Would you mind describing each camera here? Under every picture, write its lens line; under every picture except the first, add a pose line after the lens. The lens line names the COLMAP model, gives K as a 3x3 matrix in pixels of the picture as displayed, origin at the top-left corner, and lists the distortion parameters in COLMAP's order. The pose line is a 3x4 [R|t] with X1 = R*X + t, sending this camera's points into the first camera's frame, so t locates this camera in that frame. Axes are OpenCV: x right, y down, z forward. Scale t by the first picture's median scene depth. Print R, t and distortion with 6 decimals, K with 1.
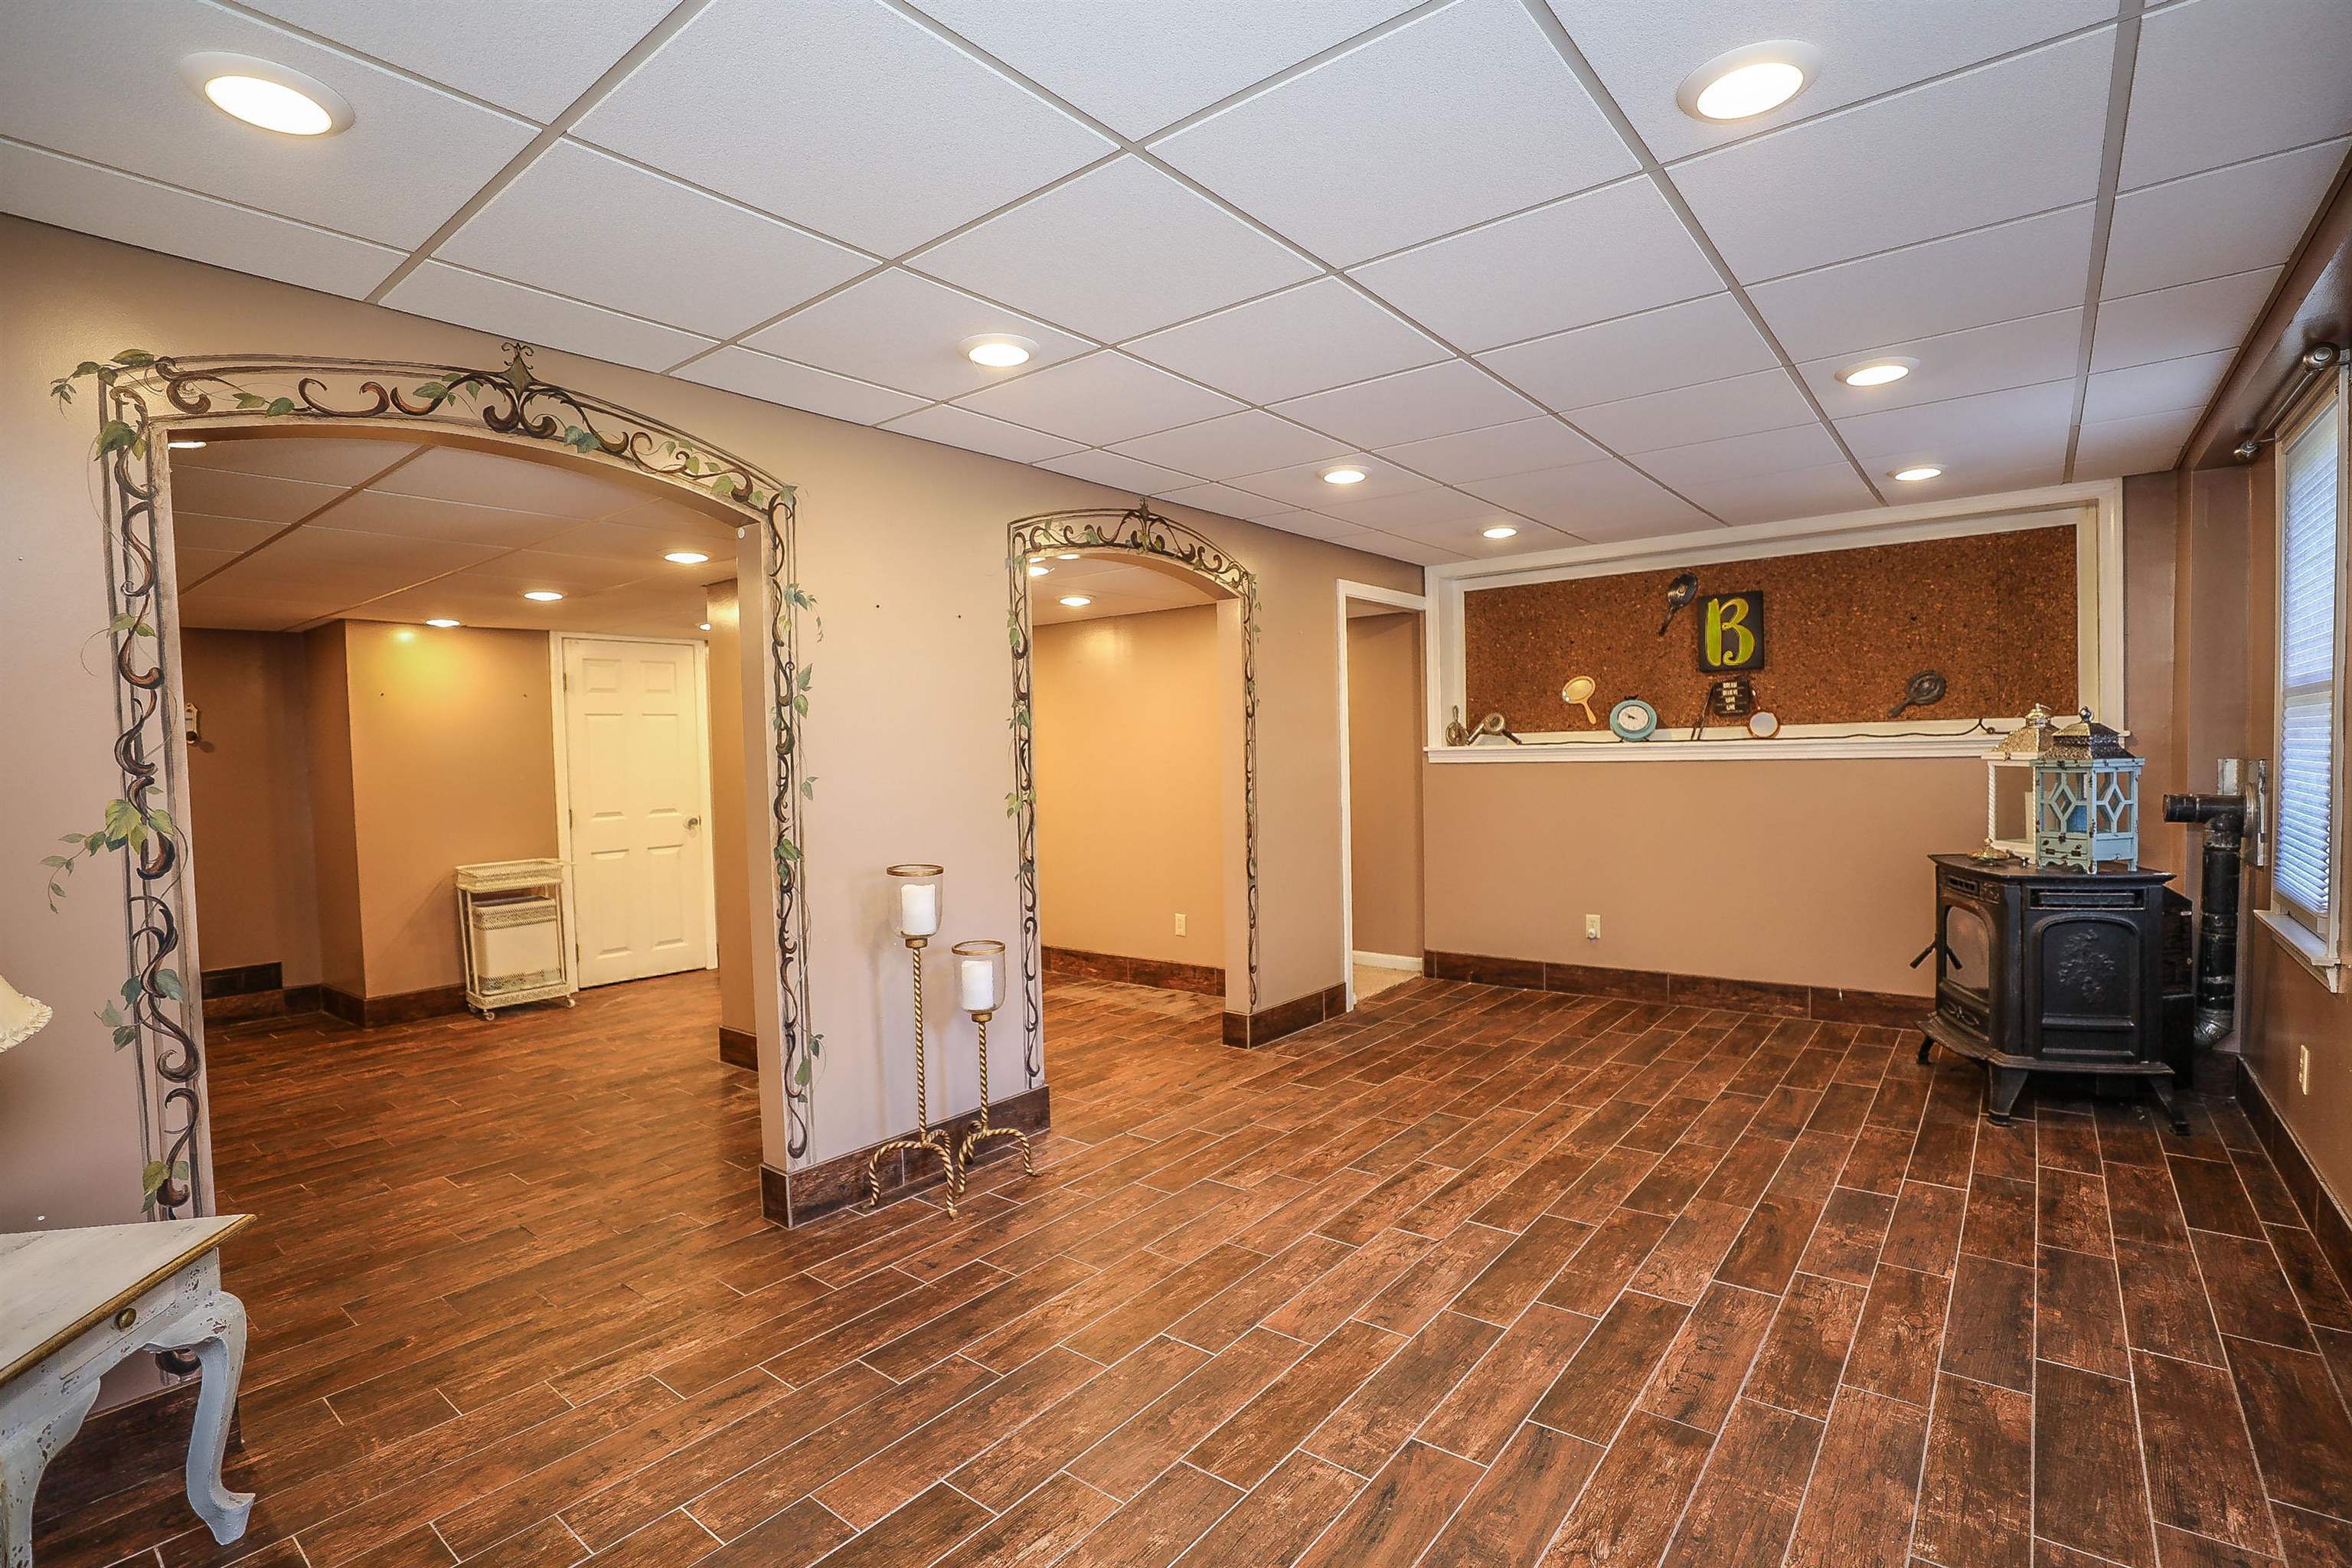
lens RADIAL K [[1102.7, 0, 1176.0], [0, 1102.7, 784.0], [0, 0, 1]] dist [-0.047575, 0.013384]
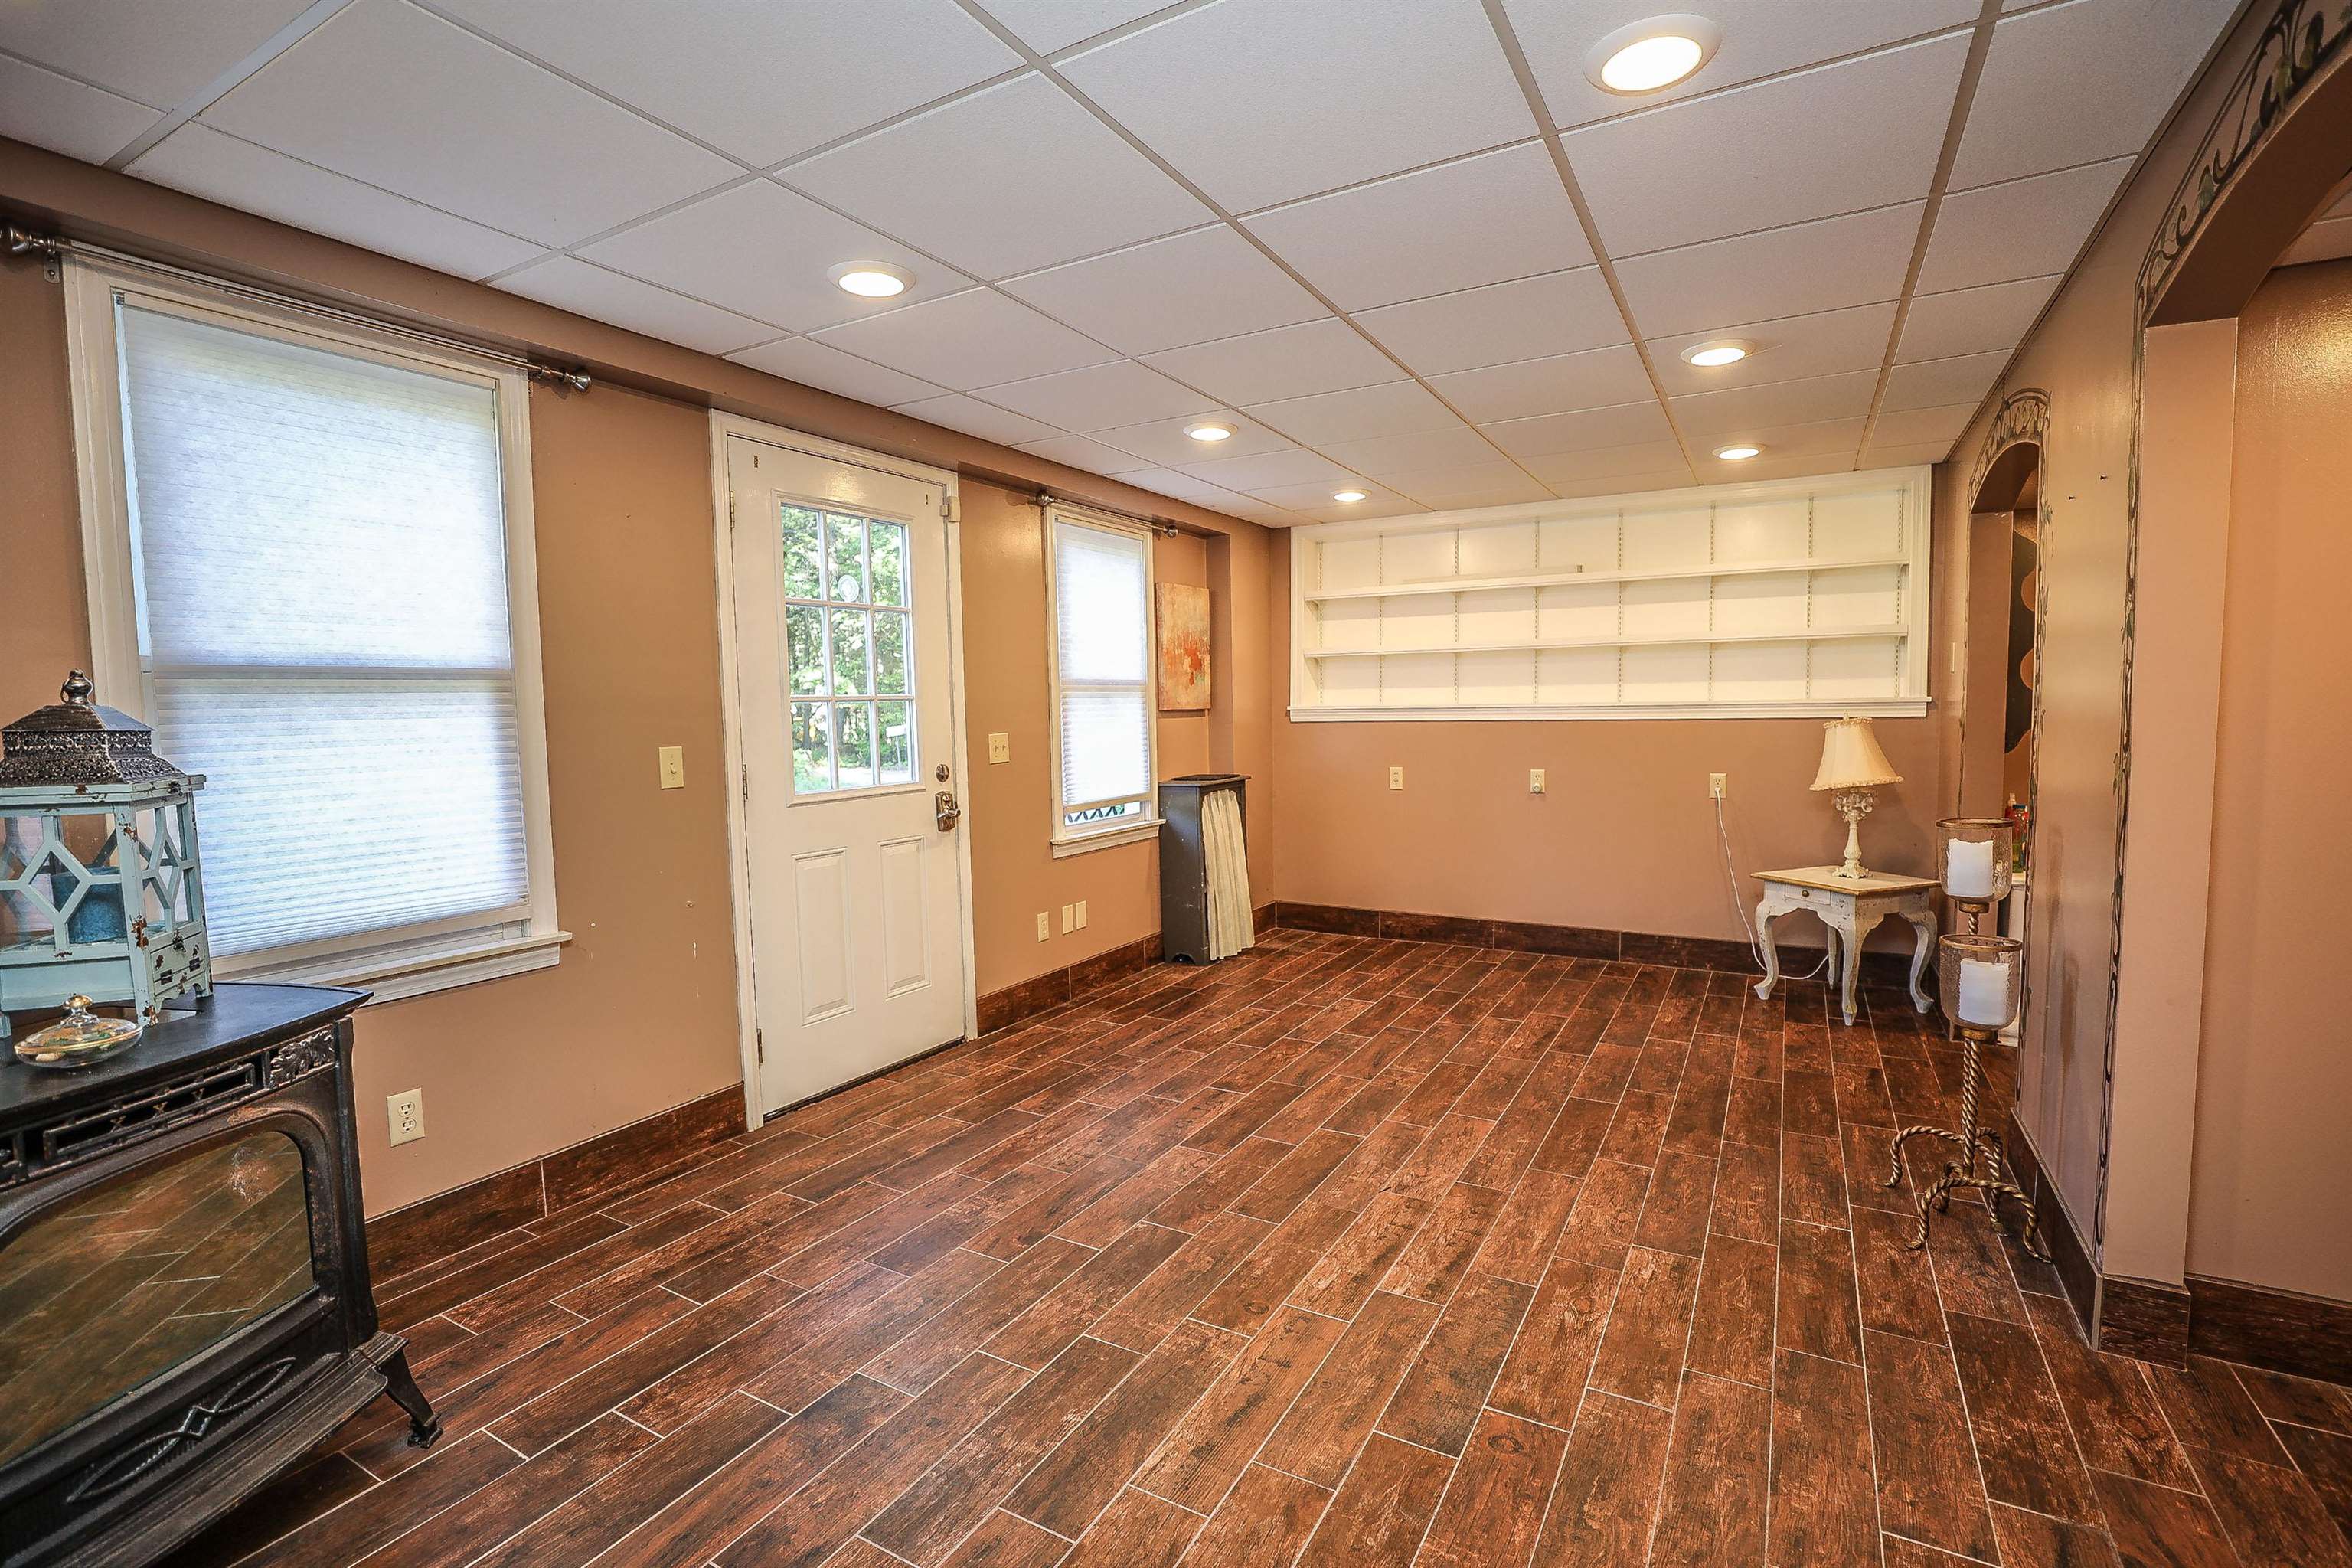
lens RADIAL K [[1060.4, 0, 1174.4], [0, 1060.4, 785.4], [0, 0, 1]] dist [-0.044007, 0.012033]
pose [[-0.988006, 0.050218, -0.146025, 0.449661], [0.034417, 0.993469, 0.108788, -0.054824], [0.150534, 0.102458, -0.983281, 1.527775]]
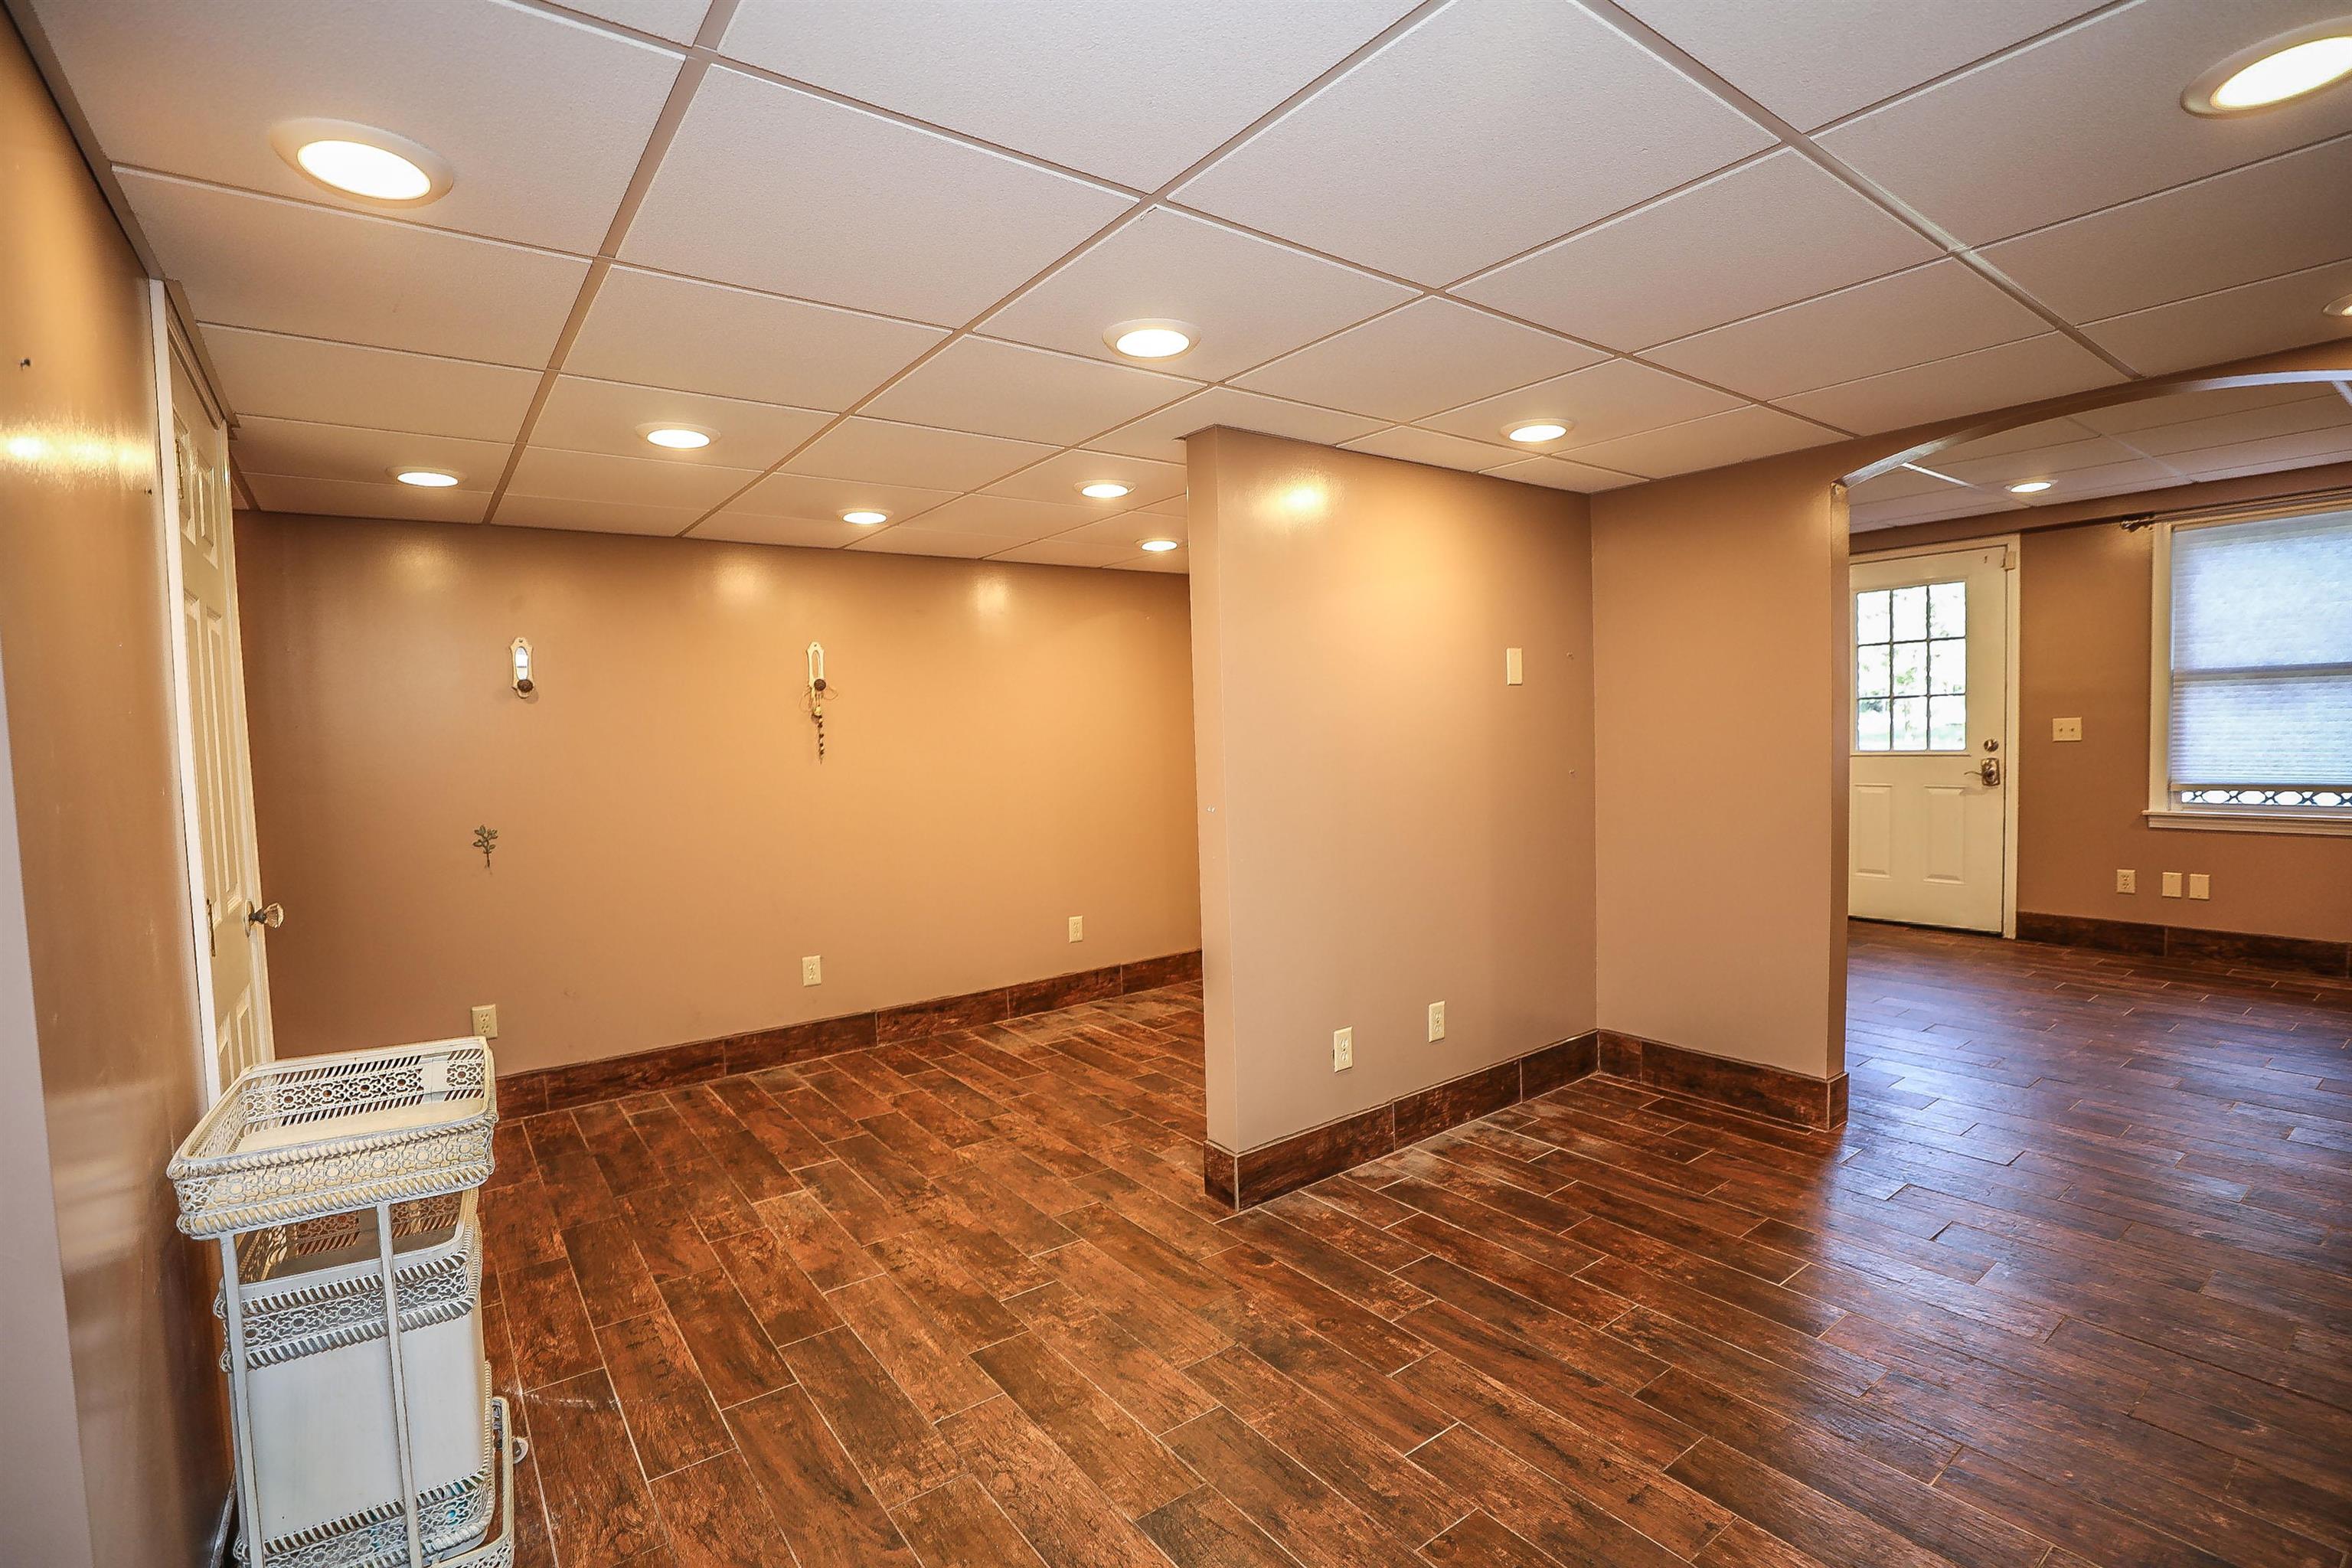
lens RADIAL K [[1073.1, 0, 1196.6], [0, 1073.1, 785.0], [0, 0, 1]] dist [-0.043258, 0.012367]
pose [[0.250585, -0.032287, 0.967556, -1.345532], [0.058232, 0.998137, 0.018226, 0.005786], [-0.966342, 0.051775, 0.251998, 1.167668]]
